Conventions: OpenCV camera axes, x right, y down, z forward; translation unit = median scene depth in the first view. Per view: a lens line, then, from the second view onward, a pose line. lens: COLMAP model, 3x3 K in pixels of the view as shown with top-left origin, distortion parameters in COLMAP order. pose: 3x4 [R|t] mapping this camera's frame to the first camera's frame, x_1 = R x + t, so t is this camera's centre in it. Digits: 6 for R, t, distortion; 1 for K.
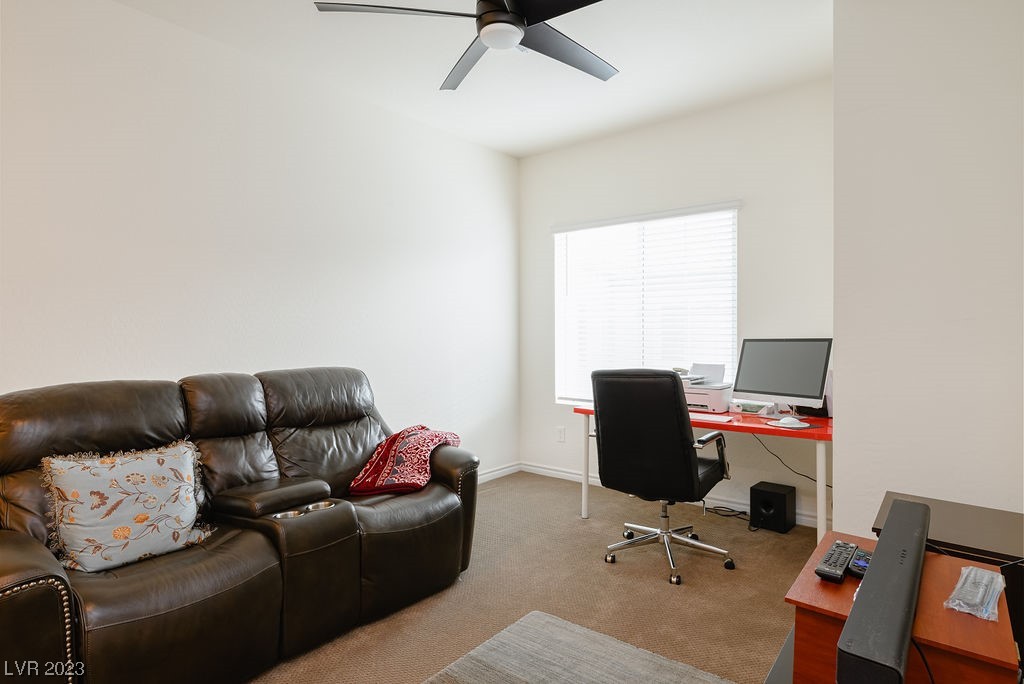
lens RADIAL K [[573.2, 0, 505.5], [0, 573.2, 338.9], [0, 0, 1]] dist [0.000547, 0.000011]
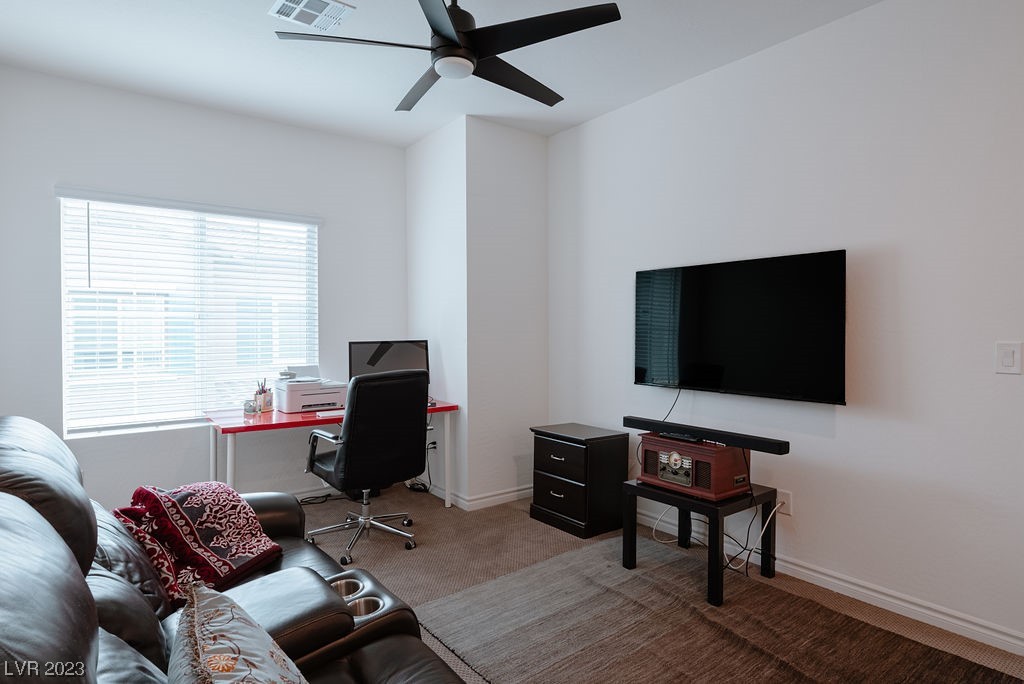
lens RADIAL K [[573.2, 0, 505.5], [0, 573.2, 339.7], [0, 0, 1]] dist [0.000547, 0.000011]
pose [[0.221500, -0.014507, 0.975053, -0.605740], [0.017650, 0.999785, 0.010866, -0.010483], [-0.975001, 0.014803, 0.221708, 0.403515]]
